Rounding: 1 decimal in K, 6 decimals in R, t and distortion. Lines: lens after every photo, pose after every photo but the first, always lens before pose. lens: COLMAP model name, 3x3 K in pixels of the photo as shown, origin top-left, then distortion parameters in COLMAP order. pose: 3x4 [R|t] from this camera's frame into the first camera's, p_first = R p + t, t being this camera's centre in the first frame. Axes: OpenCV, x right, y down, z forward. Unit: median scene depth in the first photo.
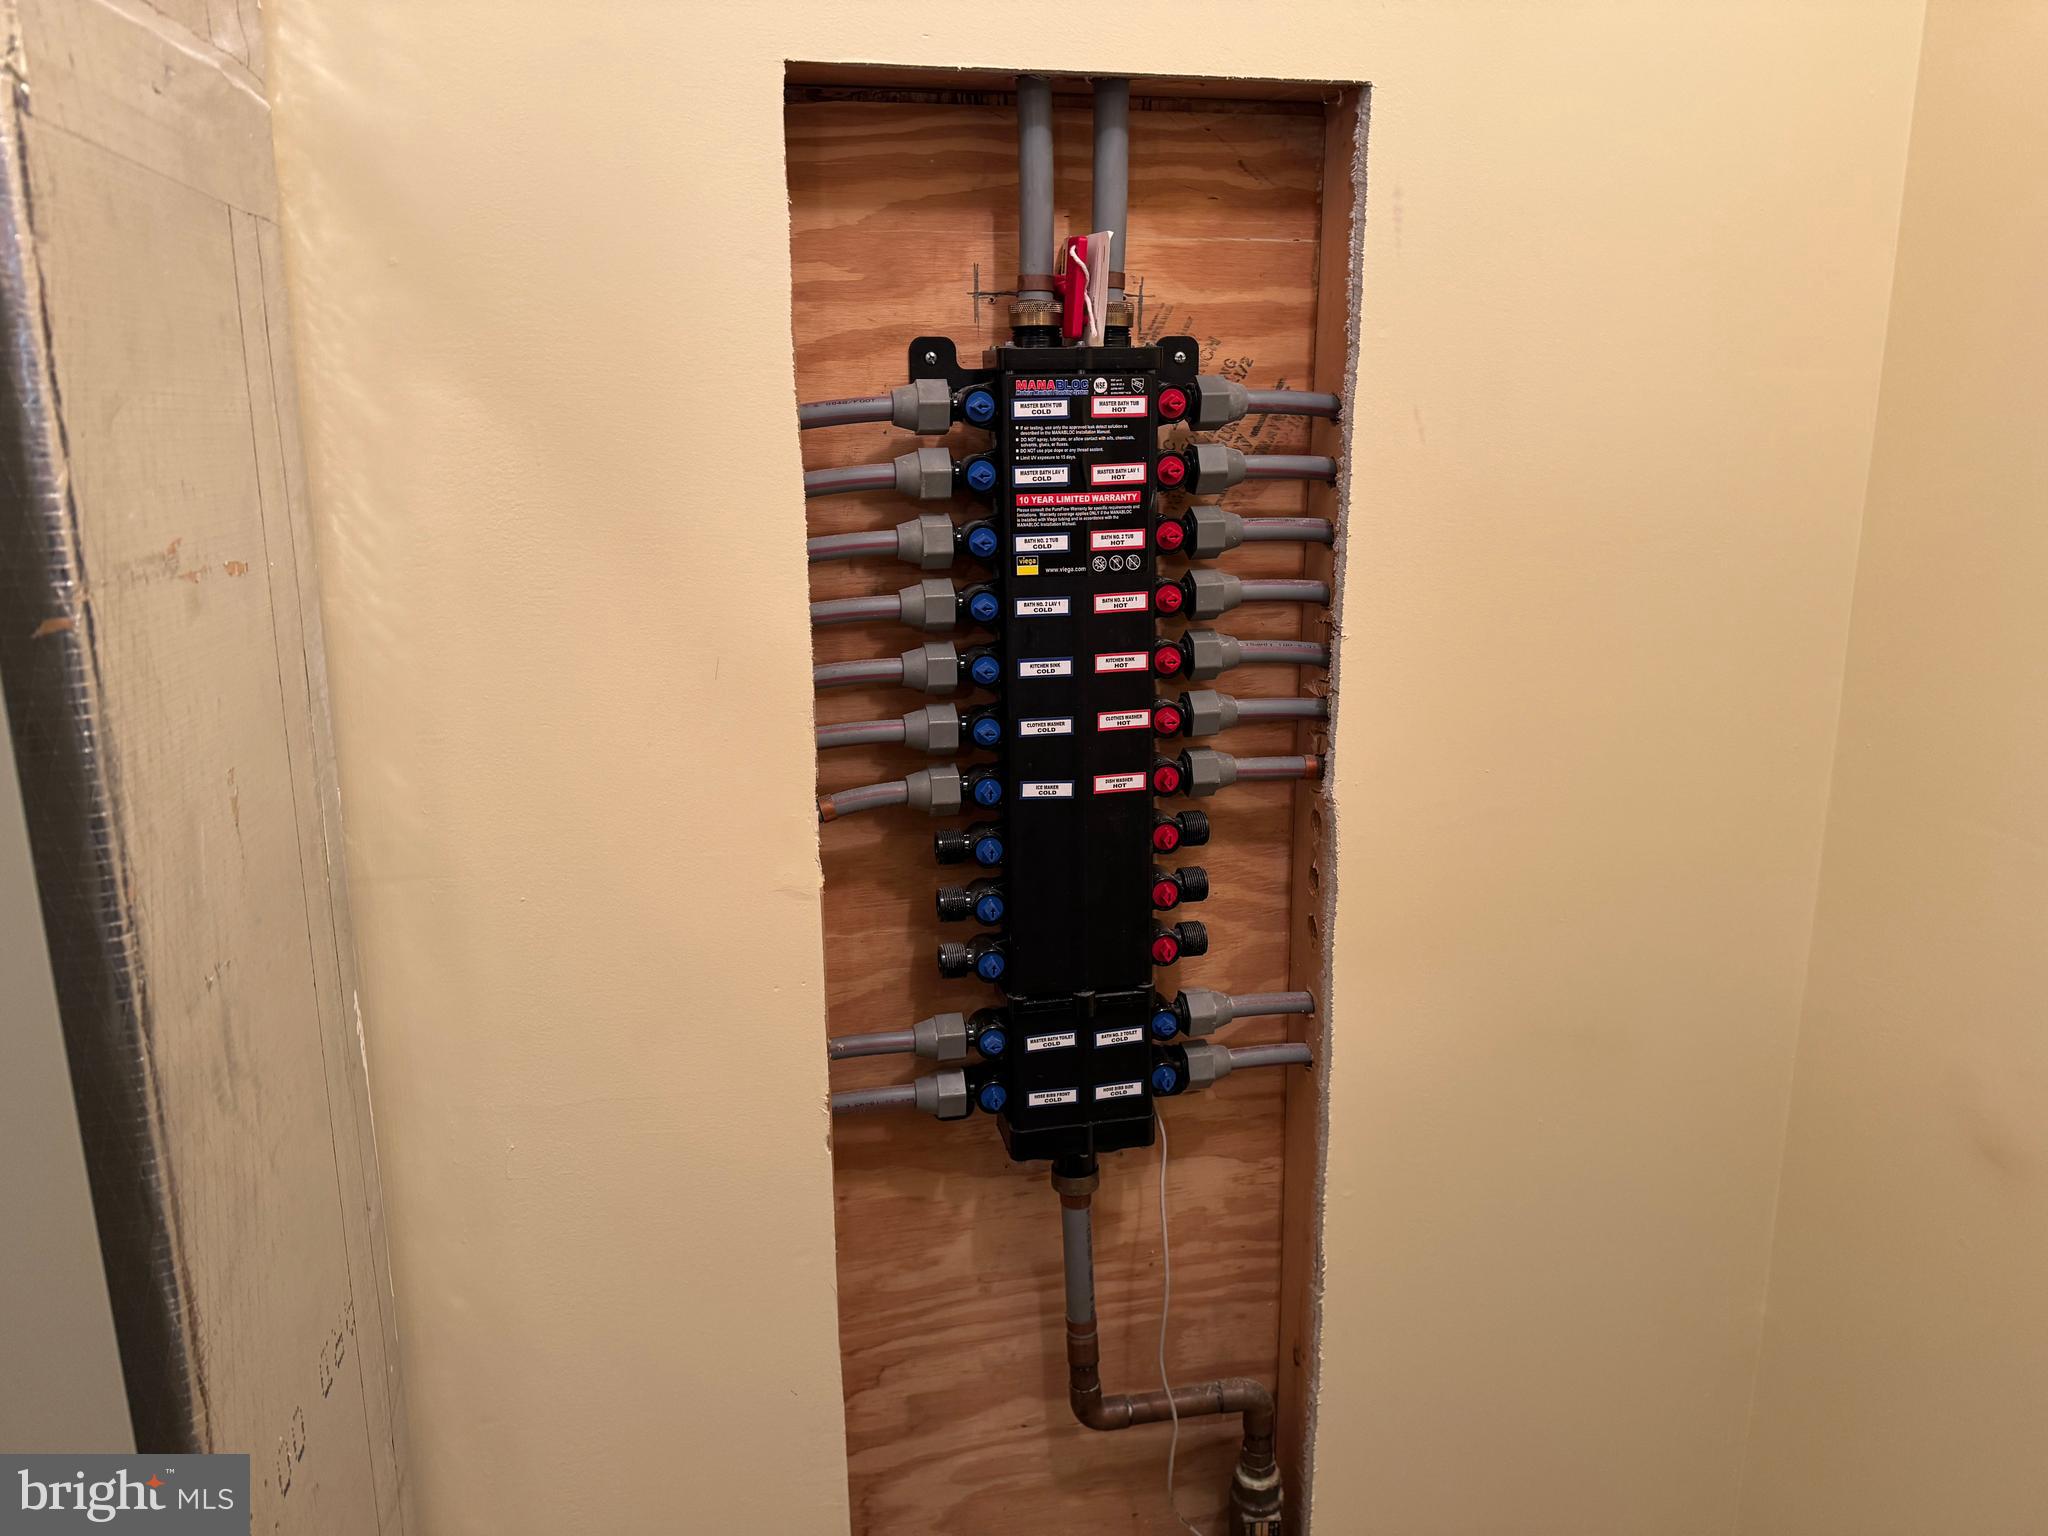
lens RADIAL K [[1442.1, 0, 1014.3], [0, 1442.1, 759.2], [0, 0, 1]] dist [0.102285, -0.122299]
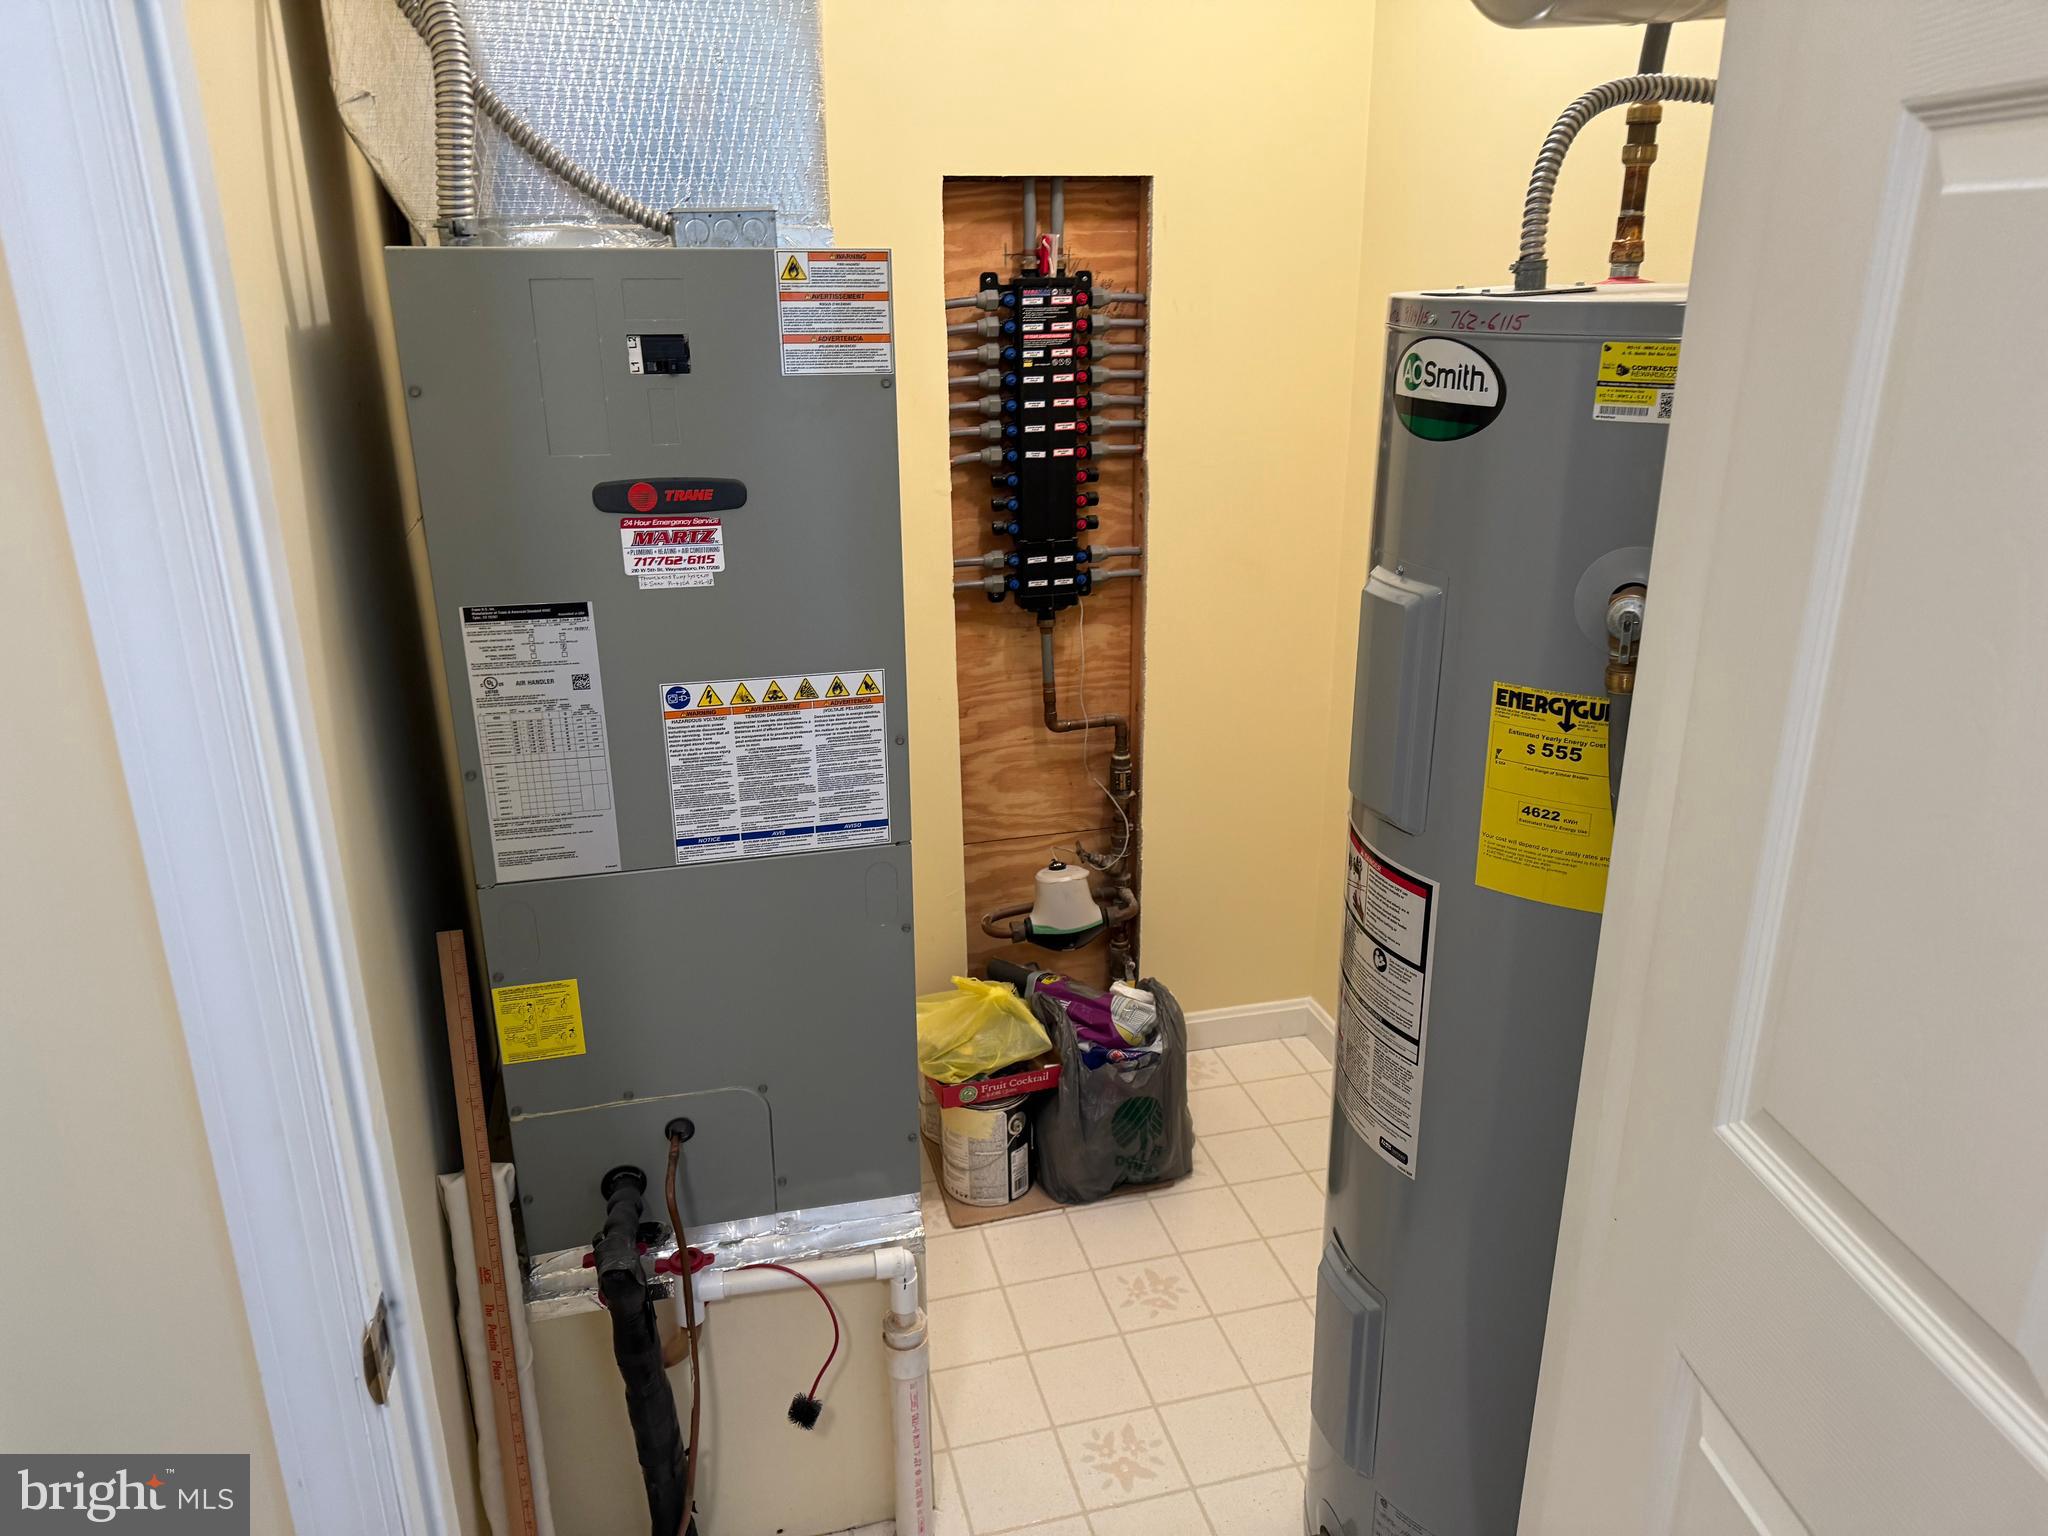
lens RADIAL K [[1442.1, 0, 1010.7], [0, 1442.1, 787.5], [0, 0, 1]] dist [0.102285, -0.122299]
pose [[0.998480, -0.022022, 0.050533, -0.157668], [0.016583, 0.994267, 0.105635, 0.323170], [-0.052569, -0.104636, 0.993120, -1.557147]]
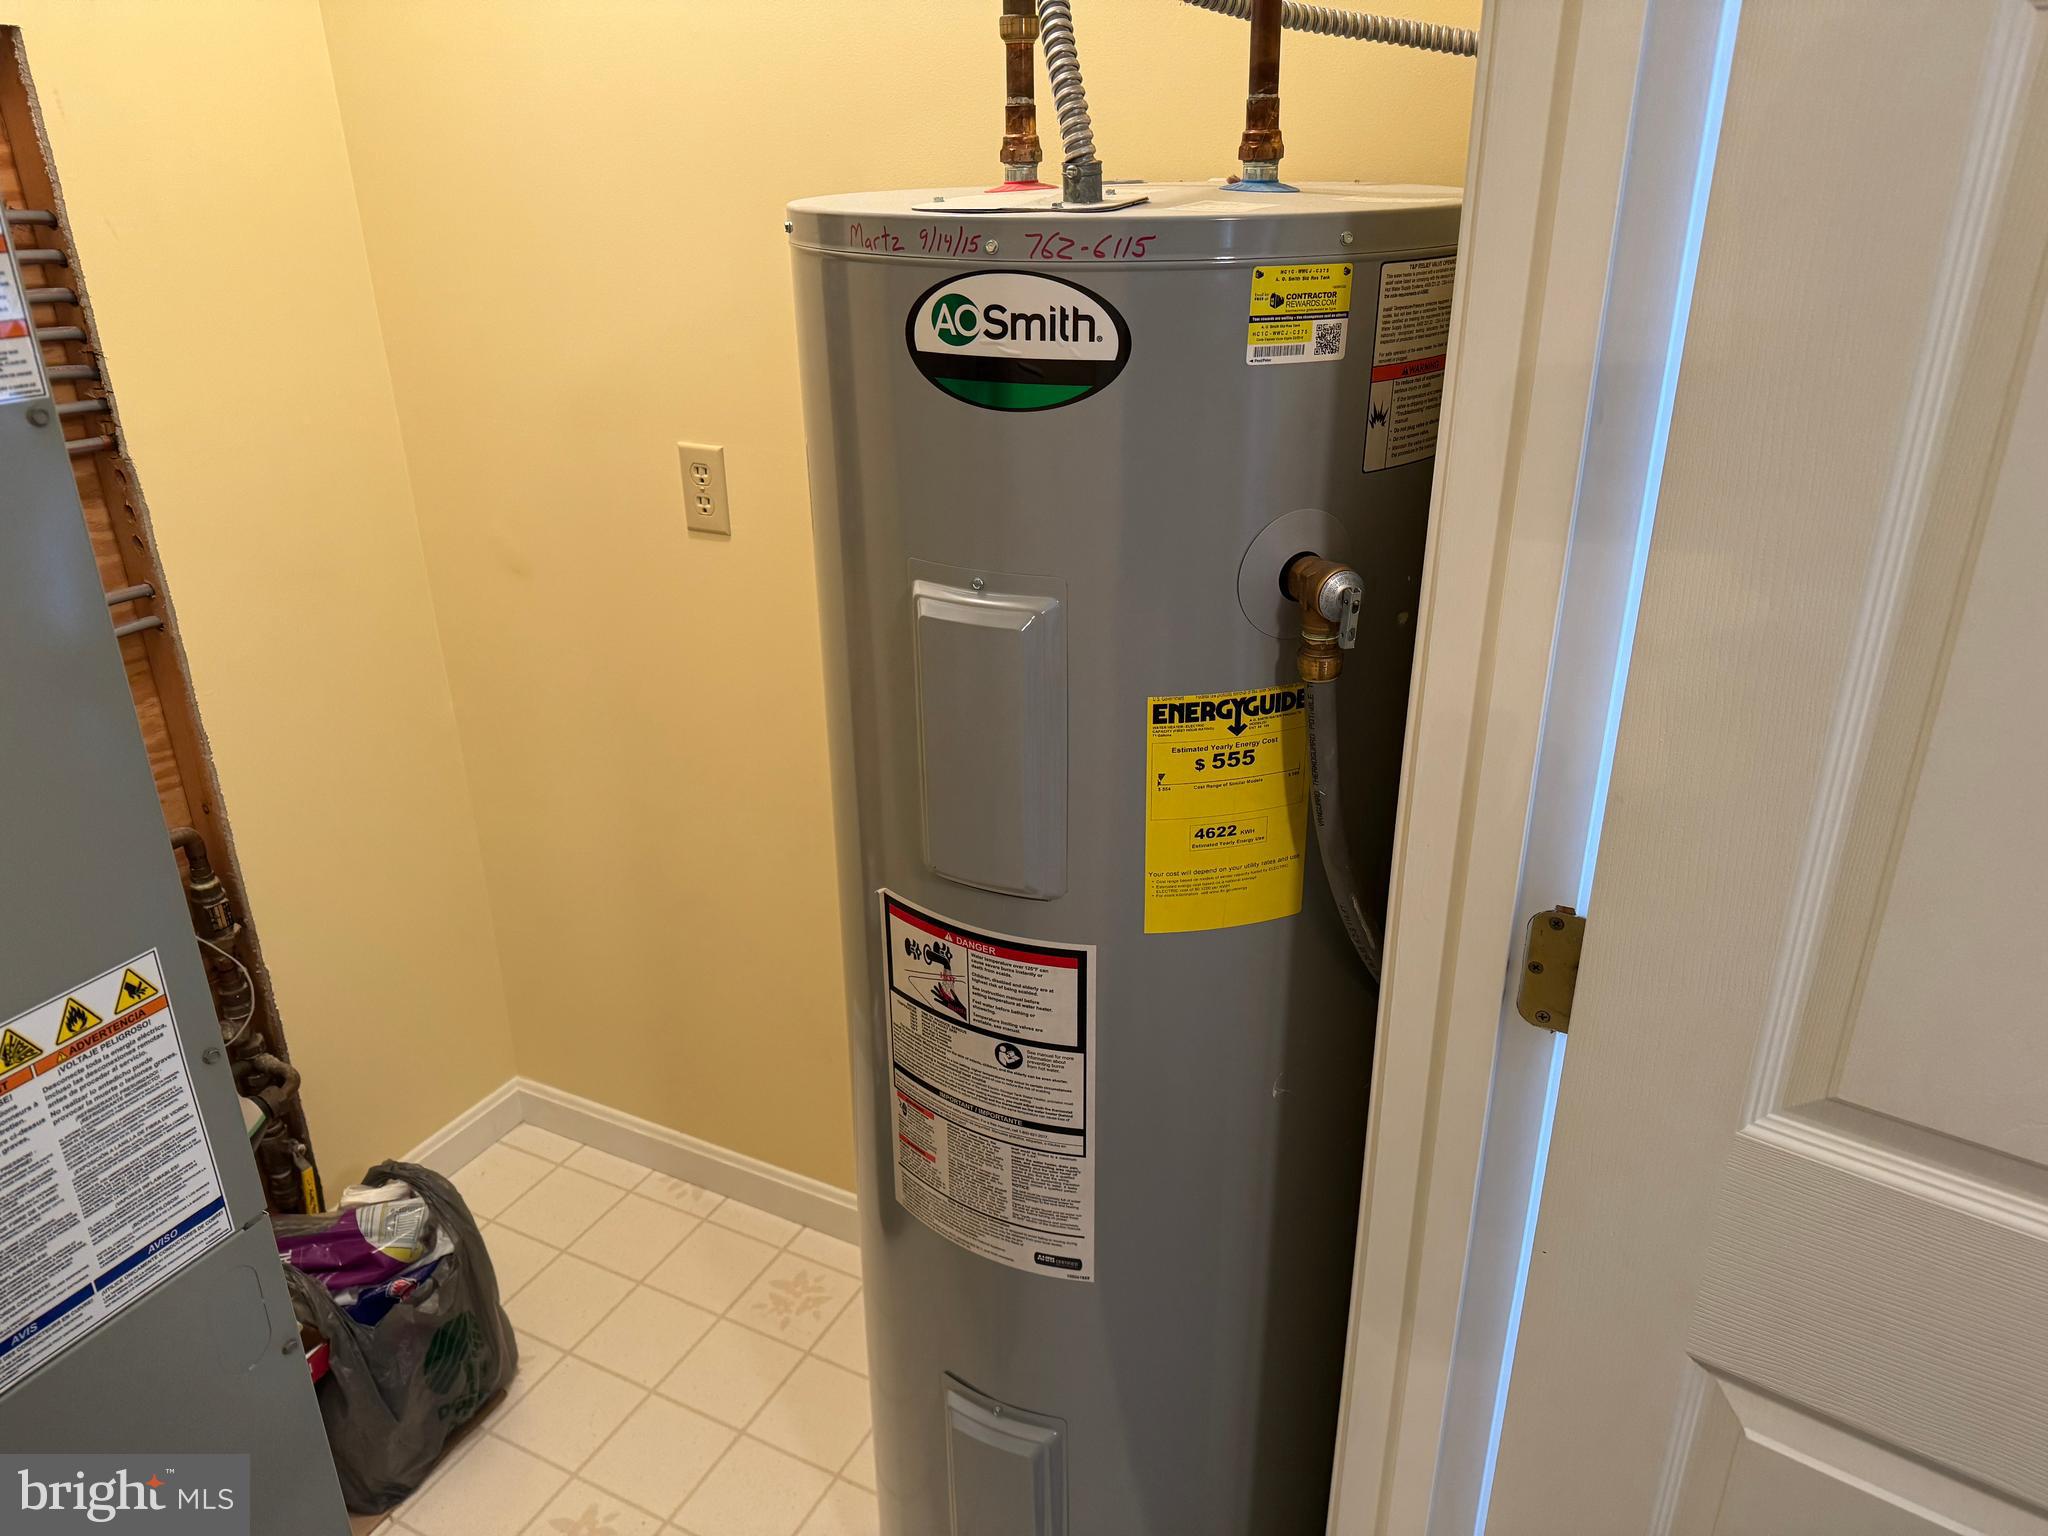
lens RADIAL K [[1442.1, 0, 1006.7], [0, 1442.1, 773.8], [0, 0, 1]] dist [0.102285, -0.122299]
pose [[0.624313, -0.316247, 0.714297, -0.479566], [0.196204, 0.948558, 0.248477, 0.149552], [-0.756133, -0.014979, 0.654247, -0.894393]]
